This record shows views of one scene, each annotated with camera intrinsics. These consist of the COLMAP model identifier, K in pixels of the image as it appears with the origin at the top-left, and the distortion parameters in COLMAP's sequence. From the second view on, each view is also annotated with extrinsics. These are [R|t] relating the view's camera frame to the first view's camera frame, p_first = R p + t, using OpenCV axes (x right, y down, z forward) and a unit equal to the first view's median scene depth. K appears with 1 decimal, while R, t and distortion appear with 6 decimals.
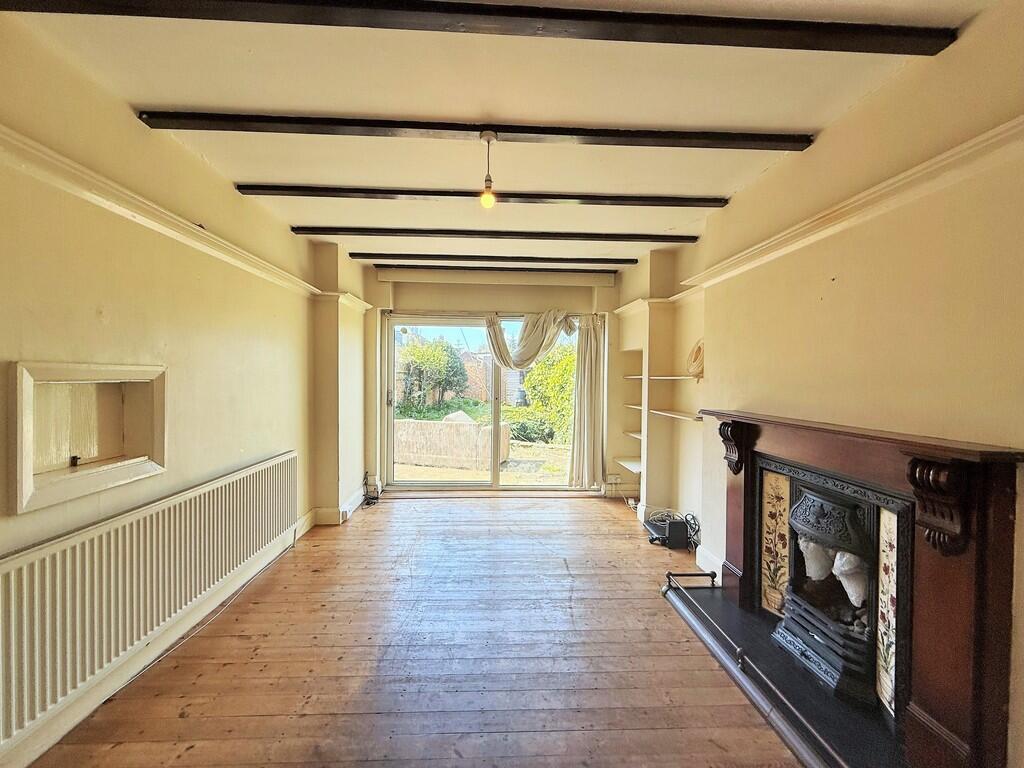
lens RADIAL K [[405.2, 0, 511.7], [0, 405.2, 384.0], [0, 0, 1]] dist [0.004604, 0.000218]
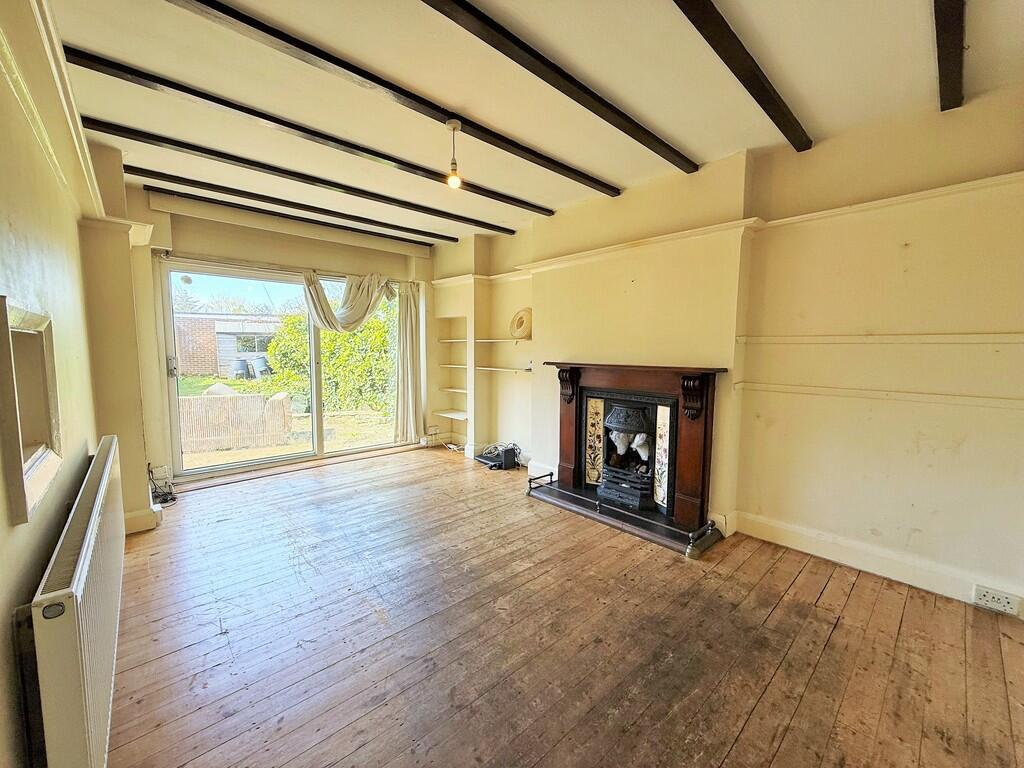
lens RADIAL K [[405.2, 0, 506.2], [0, 405.2, 382.8], [0, 0, 1]] dist [0.004604, 0.000218]
pose [[0.777182, -0.059578, 0.626449, -0.416844], [0.012211, 0.996748, 0.079646, 0.017166], [-0.629158, -0.054250, 0.775382, -0.012646]]
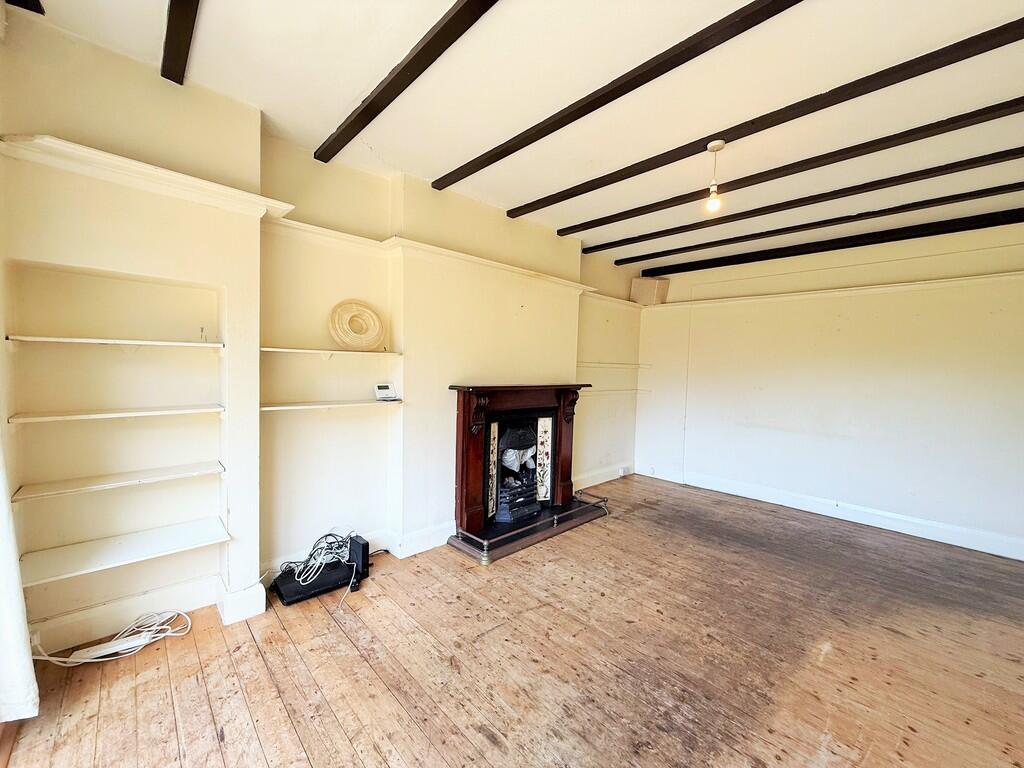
lens RADIAL K [[405.2, 0, 510.7], [0, 405.2, 380.5], [0, 0, 1]] dist [0.004604, 0.000218]
pose [[-0.643226, -0.058487, 0.763439, -0.346121], [-0.025374, 0.998159, 0.055090, -0.013039], [-0.765256, 0.016064, -0.643526, 1.275866]]
